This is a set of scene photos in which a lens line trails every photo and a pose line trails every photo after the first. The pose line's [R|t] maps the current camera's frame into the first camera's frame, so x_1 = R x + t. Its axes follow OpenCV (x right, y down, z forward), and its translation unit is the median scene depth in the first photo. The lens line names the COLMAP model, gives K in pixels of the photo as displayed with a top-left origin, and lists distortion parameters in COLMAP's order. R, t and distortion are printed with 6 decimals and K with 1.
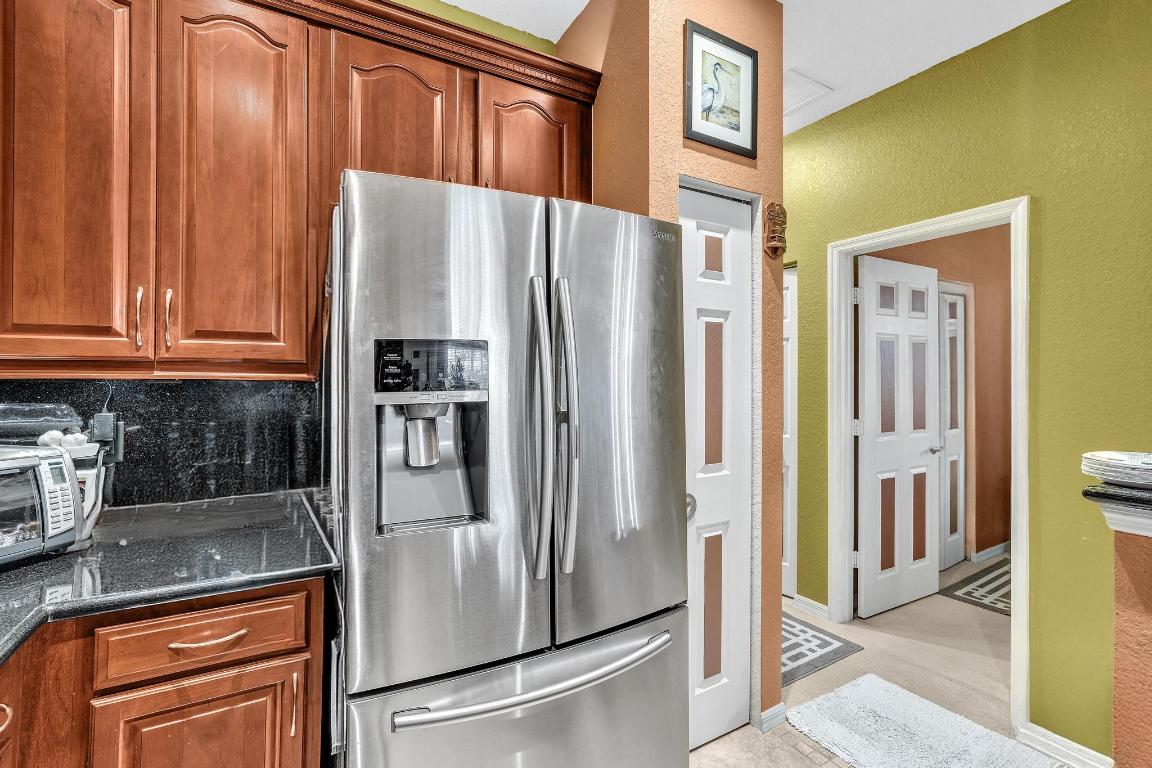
lens RADIAL K [[521.1, 0, 577.6], [0, 521.1, 391.6], [0, 0, 1]] dist [-0.002040, 0.000226]
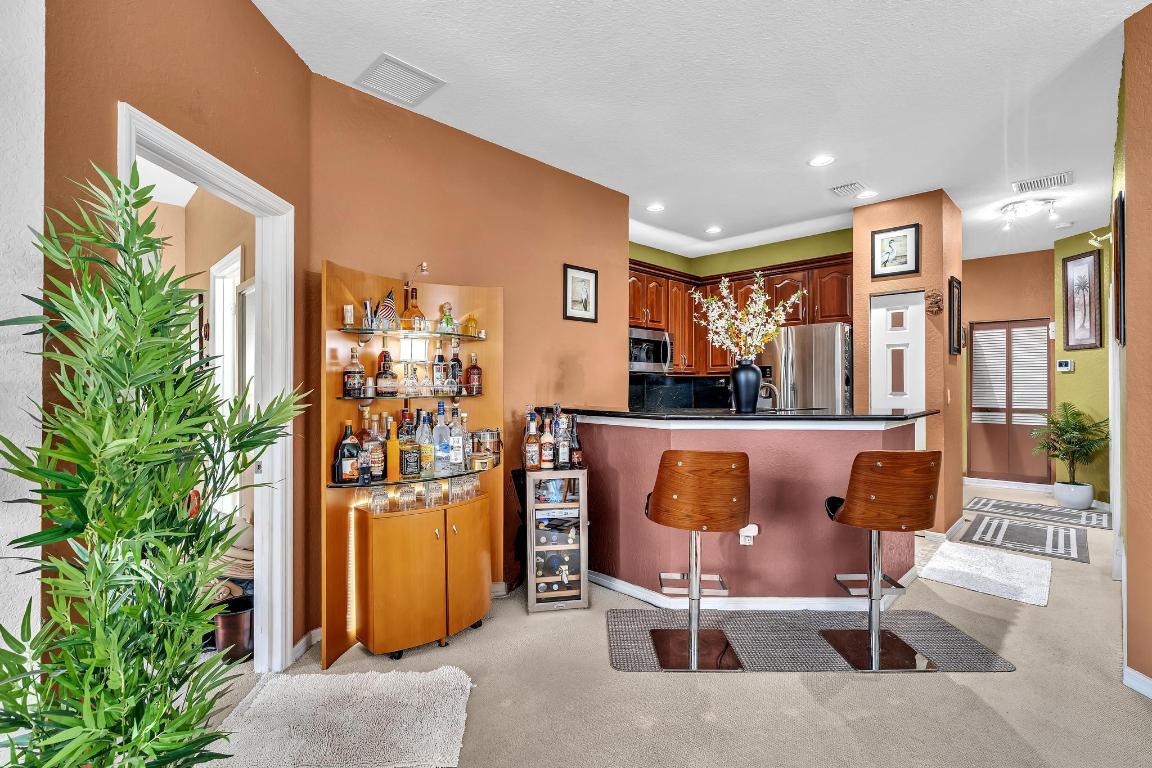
lens RADIAL K [[516.4, 0, 573.6], [0, 516.4, 379.4], [0, 0, 1]] dist [-0.003395, -0.000310]
pose [[0.262368, -0.003278, -0.964962, 2.088922], [-0.011277, 0.999916, -0.006463, 0.028660], [0.964902, 0.012578, 0.262308, -0.967310]]
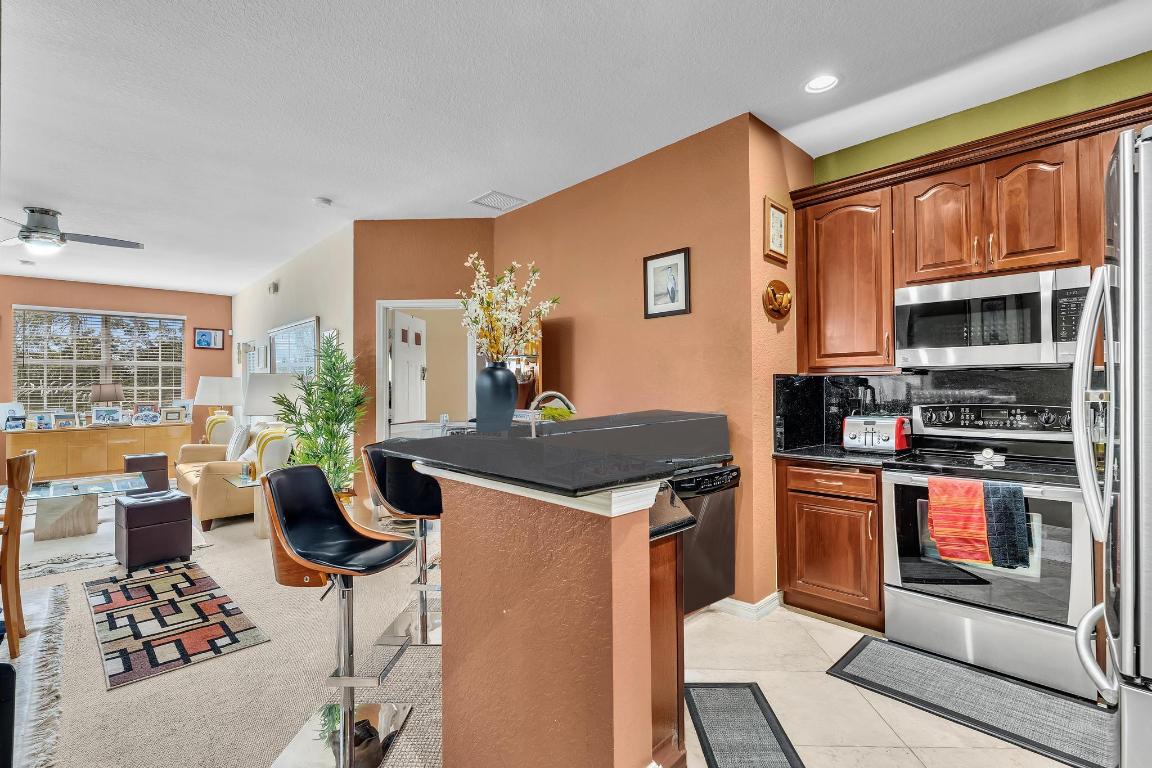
lens RADIAL K [[521.1, 0, 577.6], [0, 521.1, 391.6], [0, 0, 1]] dist [-0.002040, 0.000226]
pose [[-0.969833, 0.006655, -0.243681, 0.855345], [0.002968, 0.999876, 0.015495, 0.009684], [0.243754, 0.014304, -0.969732, 1.187557]]
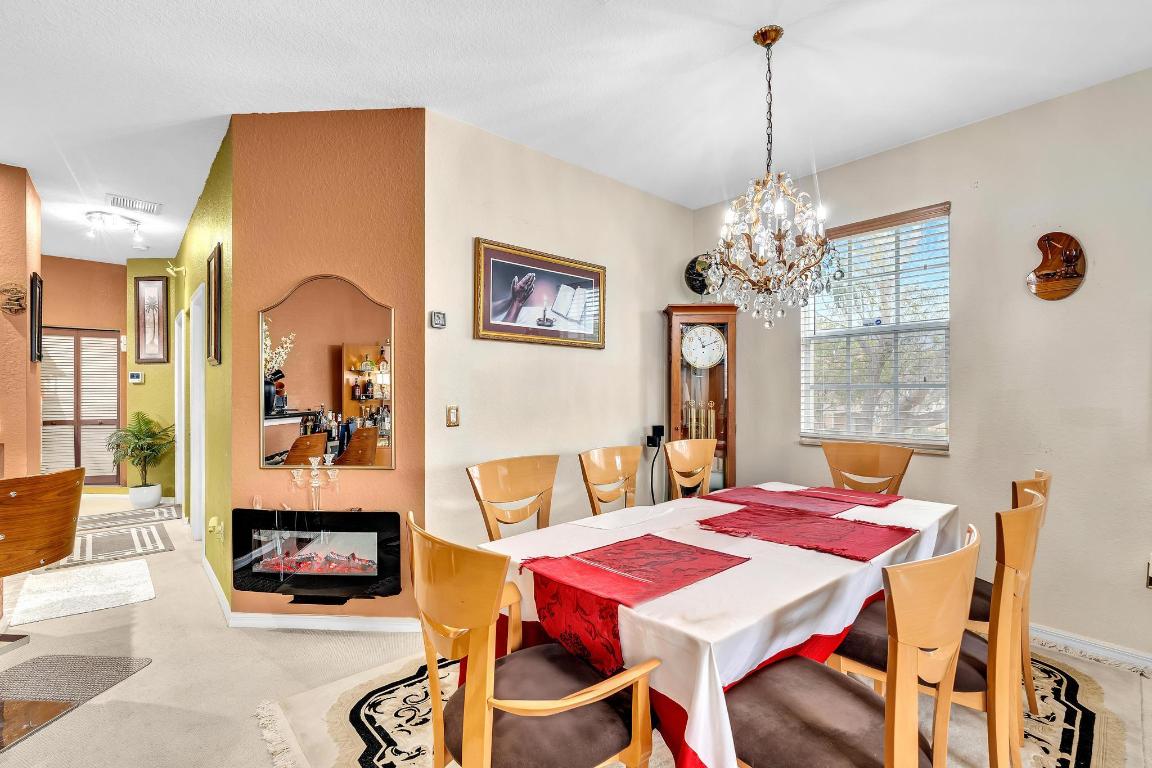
lens RADIAL K [[521.1, 0, 577.6], [0, 521.1, 391.6], [0, 0, 1]] dist [-0.002040, 0.000226]
pose [[0.978583, 0.002104, 0.205843, 1.977771], [0.000354, 0.999929, -0.011907, 0.025533], [-0.205853, 0.011725, 0.978513, -1.157022]]
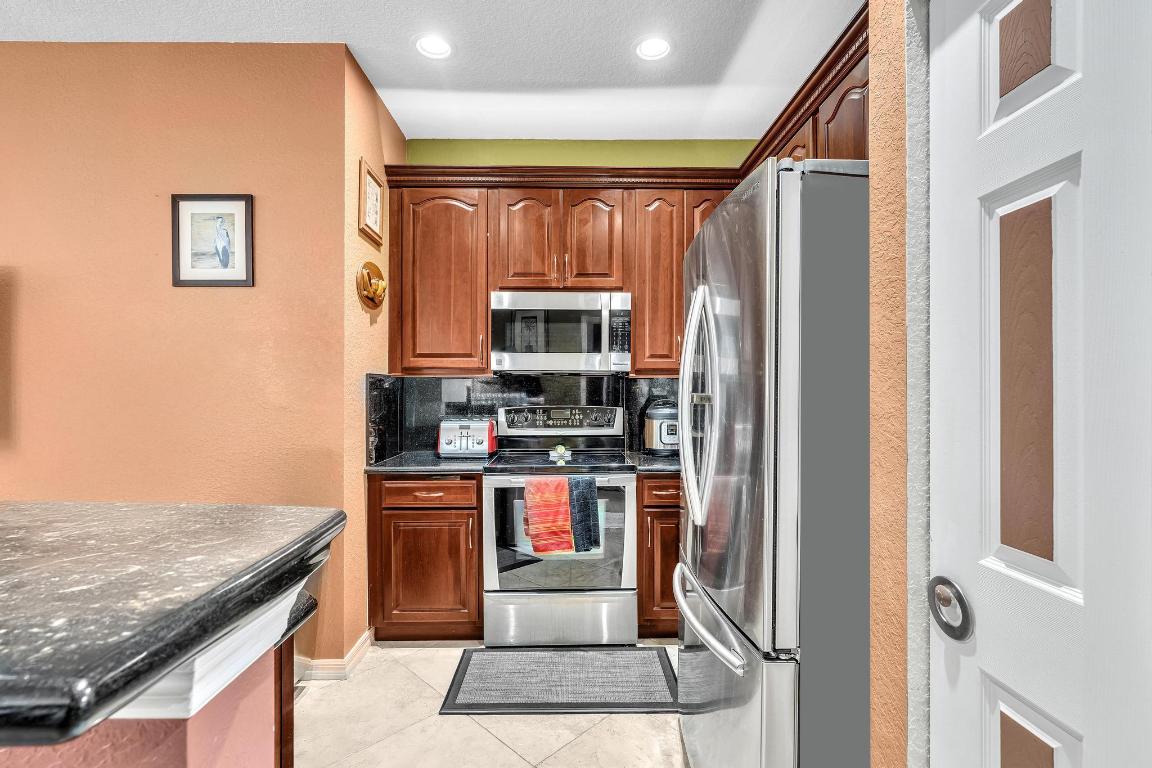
lens RADIAL K [[521.1, 0, 577.6], [0, 521.1, 391.6], [0, 0, 1]] dist [-0.002040, 0.000226]
pose [[-0.480279, 0.002032, -0.877113, 0.799187], [-0.009564, 0.999926, 0.007553, 0.013289], [0.877064, 0.012017, -0.480224, 0.899650]]
